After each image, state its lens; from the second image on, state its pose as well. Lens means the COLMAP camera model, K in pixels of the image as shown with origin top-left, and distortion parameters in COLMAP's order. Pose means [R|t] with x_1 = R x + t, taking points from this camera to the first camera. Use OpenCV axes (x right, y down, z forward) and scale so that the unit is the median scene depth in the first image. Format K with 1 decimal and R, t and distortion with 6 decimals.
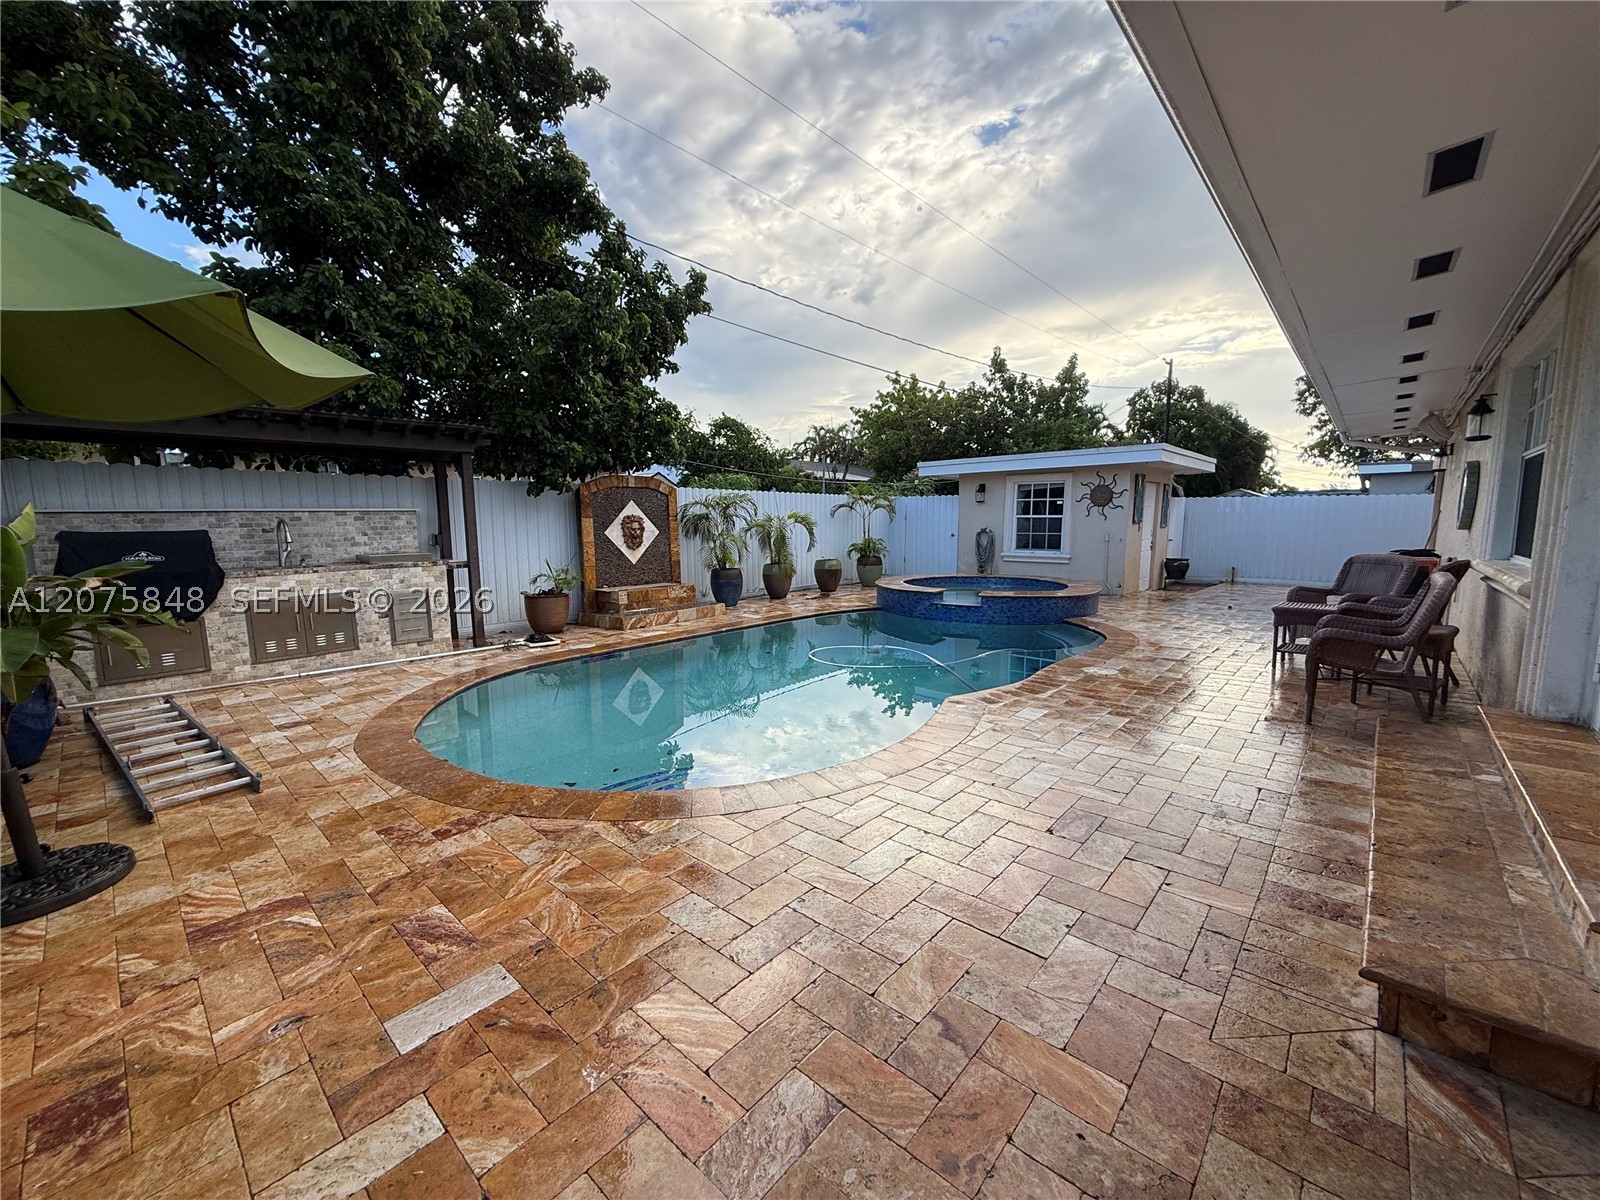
lens RADIAL K [[640.2, 0, 799.8], [0, 640.2, 600.9], [0, 0, 1]] dist [-0.003413, -0.000555]
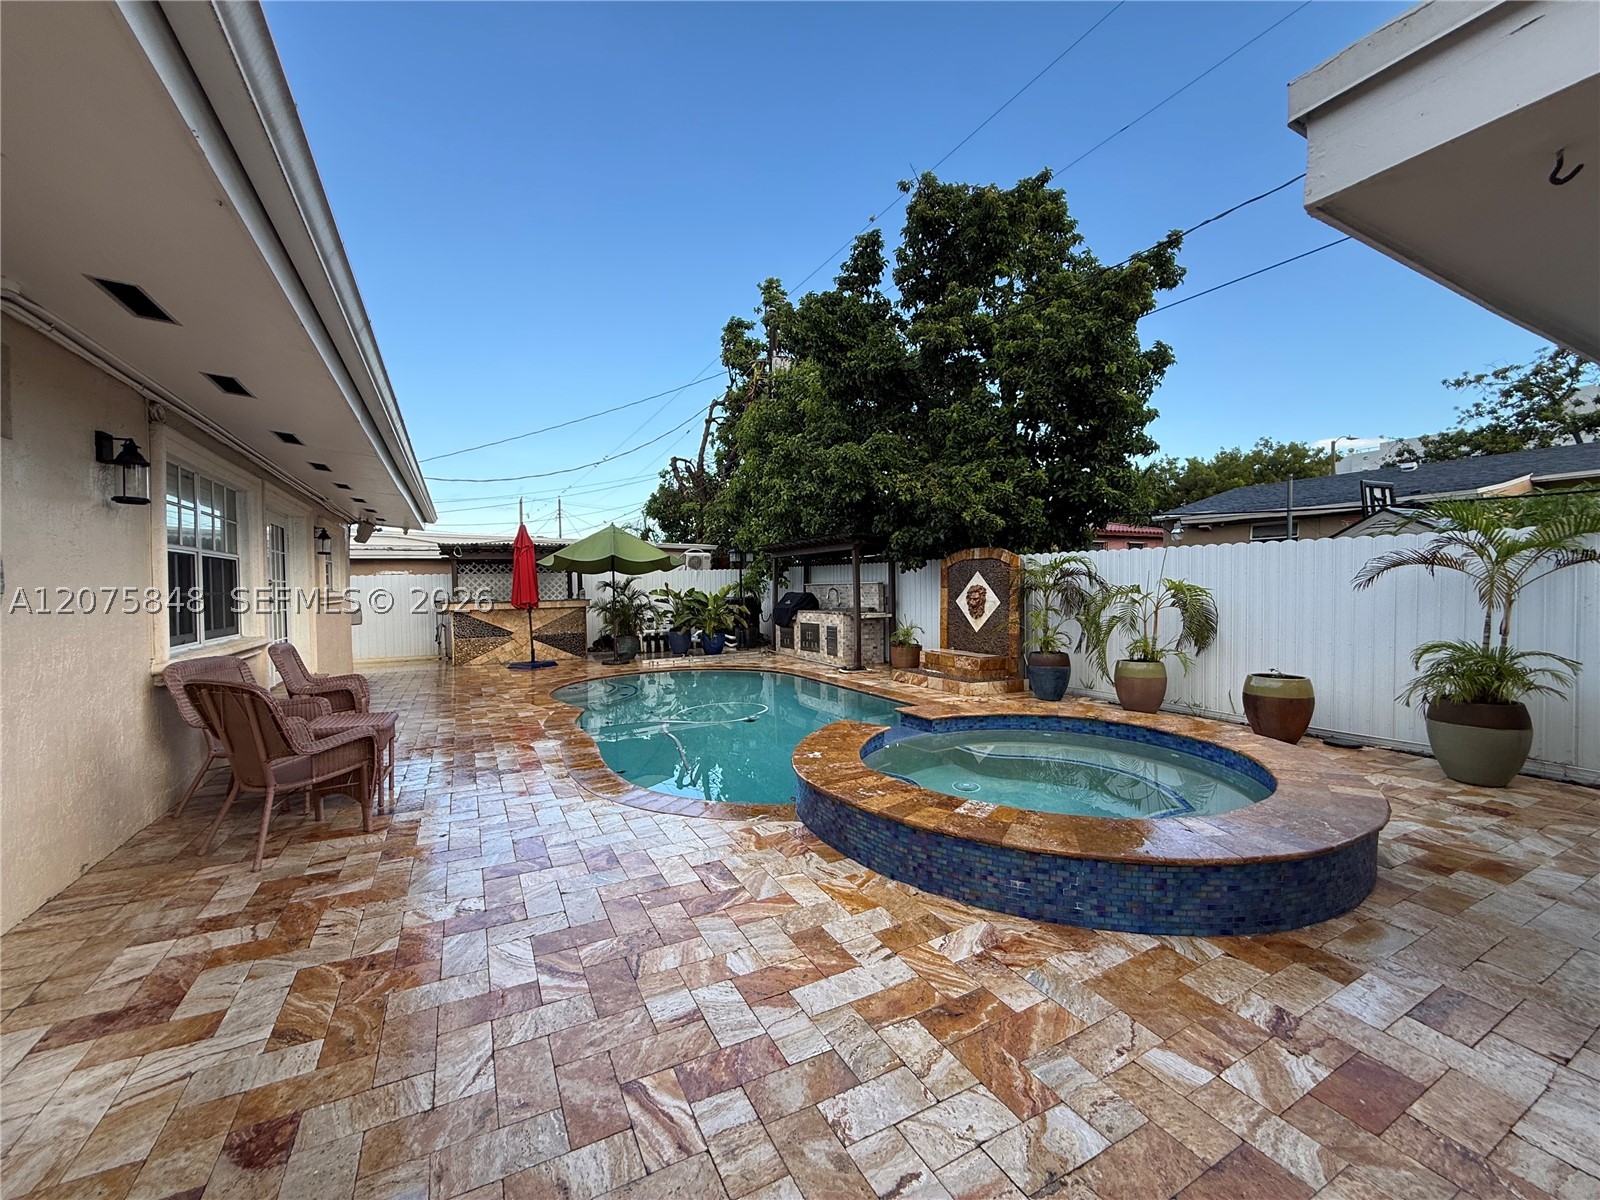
lens RADIAL K [[640.2, 0, 801.0], [0, 640.2, 599.1], [0, 0, 1]] dist [-0.003413, -0.000555]
pose [[-0.342114, 0.023786, -0.939357, 0.836107], [-0.114654, 0.991153, 0.066854, -0.150442], [0.932637, 0.130573, -0.336360, 1.095812]]
